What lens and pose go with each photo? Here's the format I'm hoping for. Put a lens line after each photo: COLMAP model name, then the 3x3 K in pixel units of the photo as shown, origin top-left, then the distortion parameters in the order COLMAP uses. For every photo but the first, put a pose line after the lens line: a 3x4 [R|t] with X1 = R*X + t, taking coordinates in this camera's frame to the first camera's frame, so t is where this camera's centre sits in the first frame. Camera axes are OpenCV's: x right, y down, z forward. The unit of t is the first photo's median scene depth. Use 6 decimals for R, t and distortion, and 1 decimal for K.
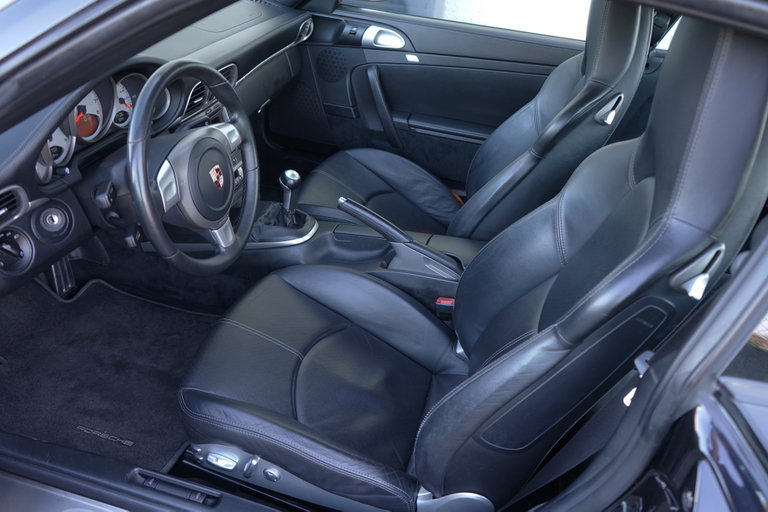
lens RADIAL K [[620.4, 0, 387.9], [0, 620.4, 252.0], [0, 0, 1]] dist [0.005809, -0.019474]
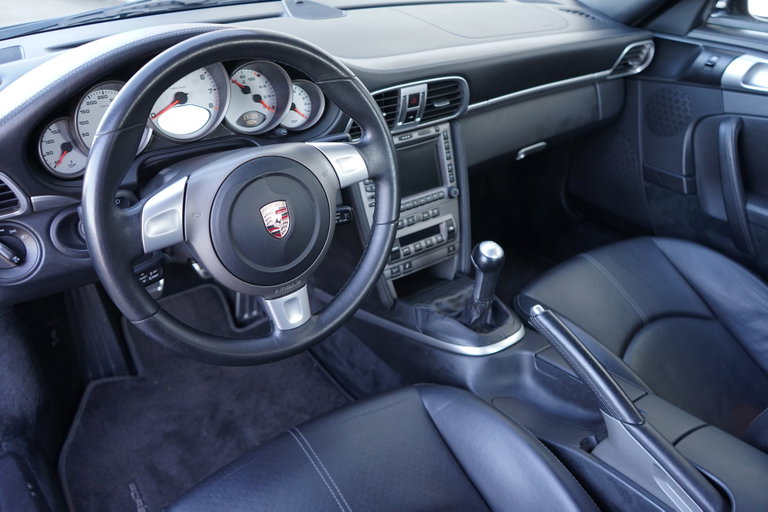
lens RADIAL K [[620.4, 0, 382.1], [0, 620.4, 255.6], [0, 0, 1]] dist [0.005809, -0.019474]
pose [[0.773393, 0.239068, -0.587119, 0.104558], [-0.289870, 0.957034, 0.007857, -0.069743], [0.563771, 0.164112, 0.809462, 0.319259]]
